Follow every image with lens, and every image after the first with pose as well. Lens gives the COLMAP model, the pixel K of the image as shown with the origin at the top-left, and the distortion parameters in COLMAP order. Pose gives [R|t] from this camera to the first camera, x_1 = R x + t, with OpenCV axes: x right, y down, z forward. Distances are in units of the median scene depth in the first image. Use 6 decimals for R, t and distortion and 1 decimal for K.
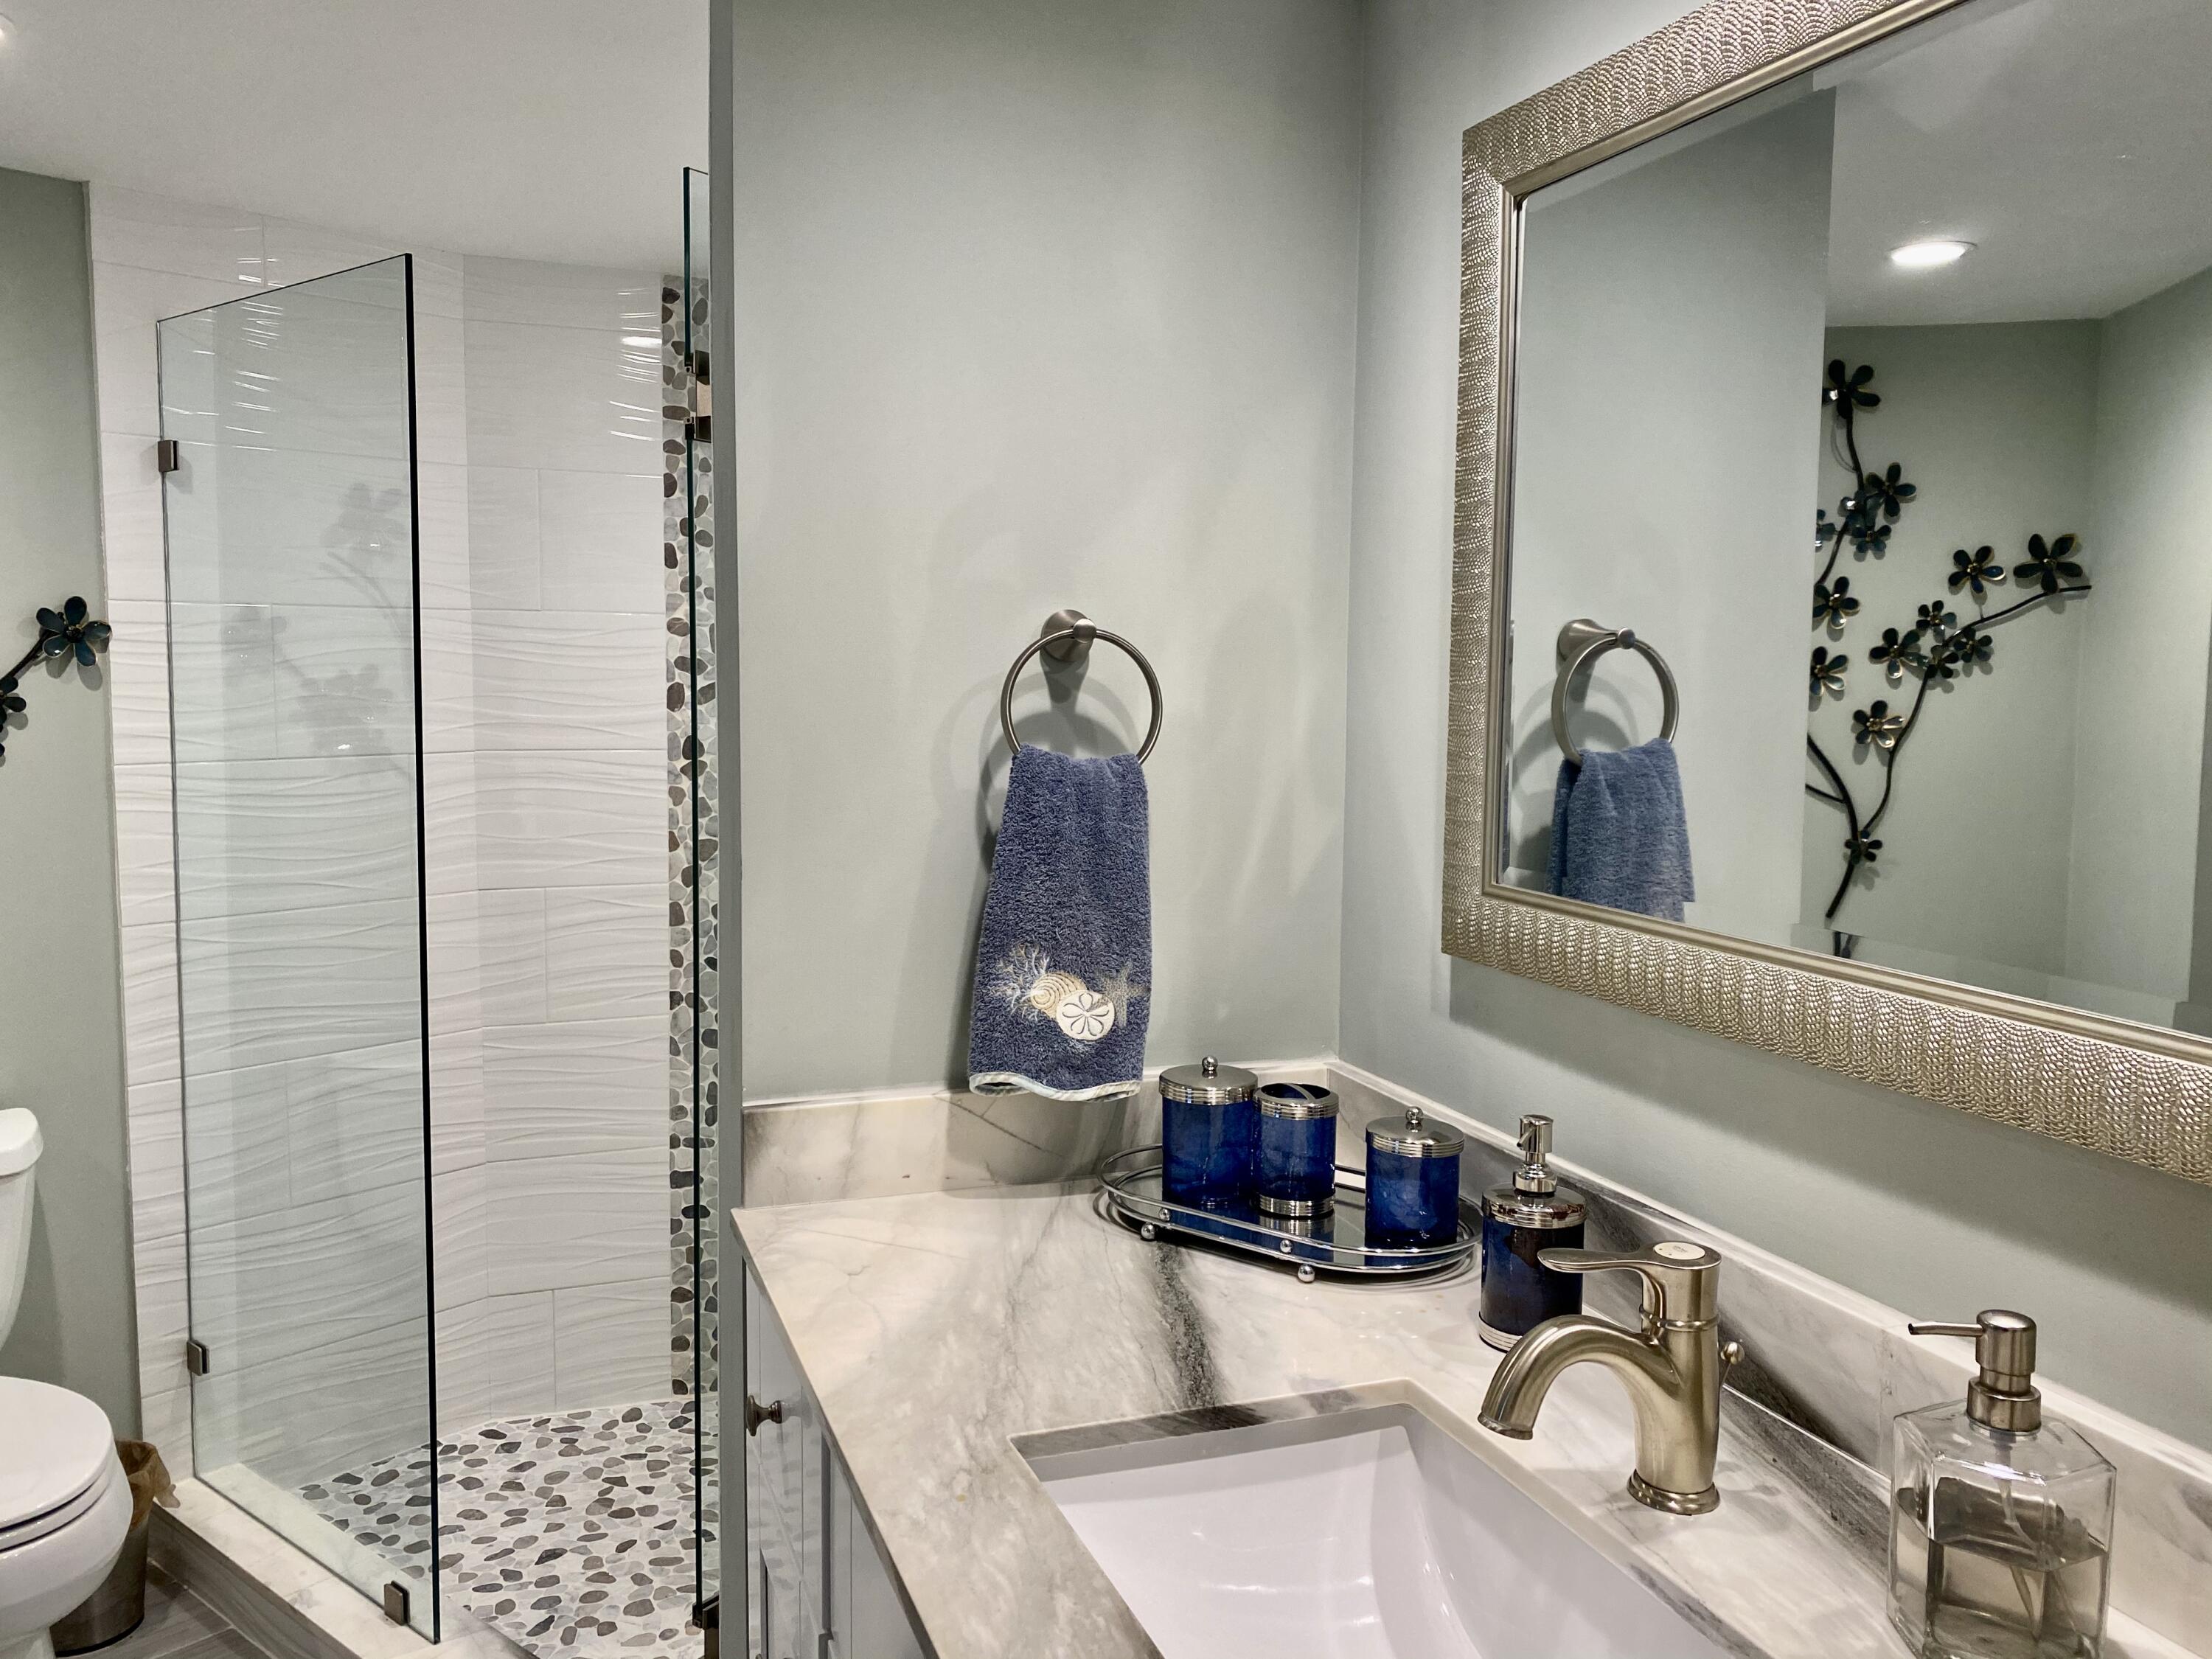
lens RADIAL K [[1704.8, 0, 1104.5], [0, 1704.8, 826.6], [0, 0, 1]] dist [0.012816, -0.011309]
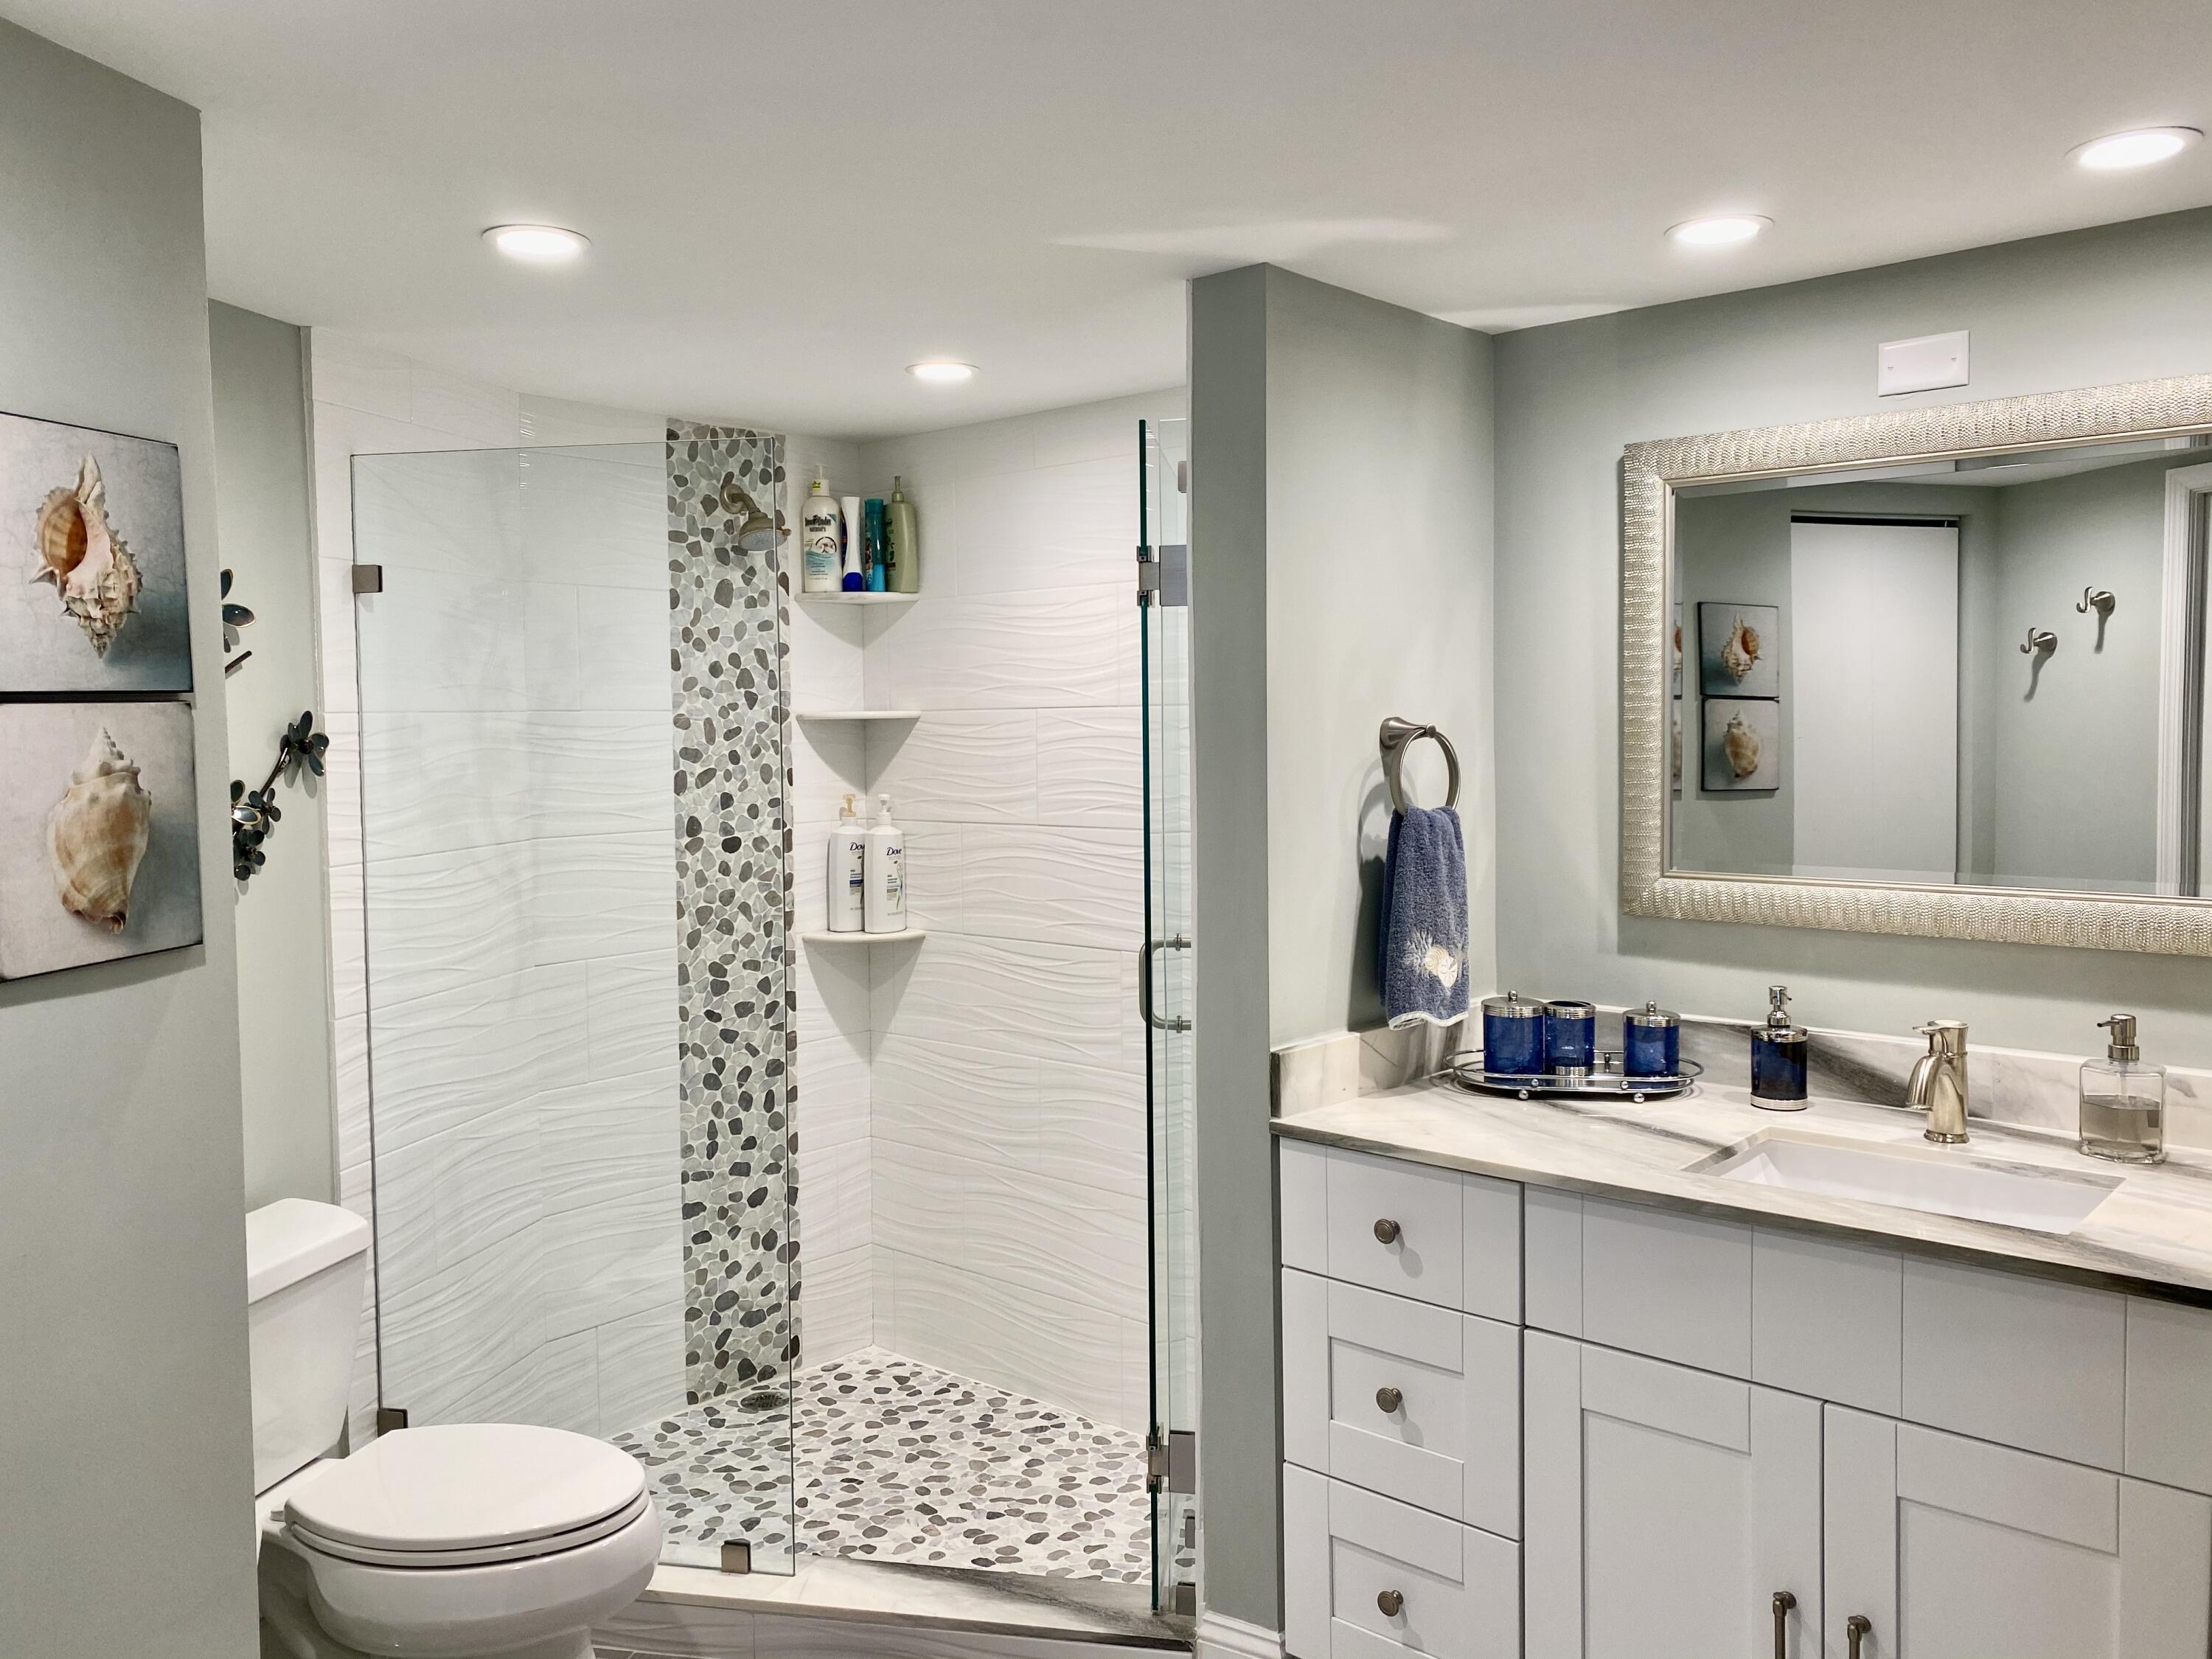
lens RADIAL K [[1704.8, 0, 1105.0], [0, 1704.8, 825.8], [0, 0, 1]] dist [0.012816, -0.011309]
pose [[0.878025, -0.050783, 0.475914, -0.631223], [0.065894, 0.997712, -0.015107, -0.013499], [-0.474058, 0.044625, 0.879362, -0.155399]]
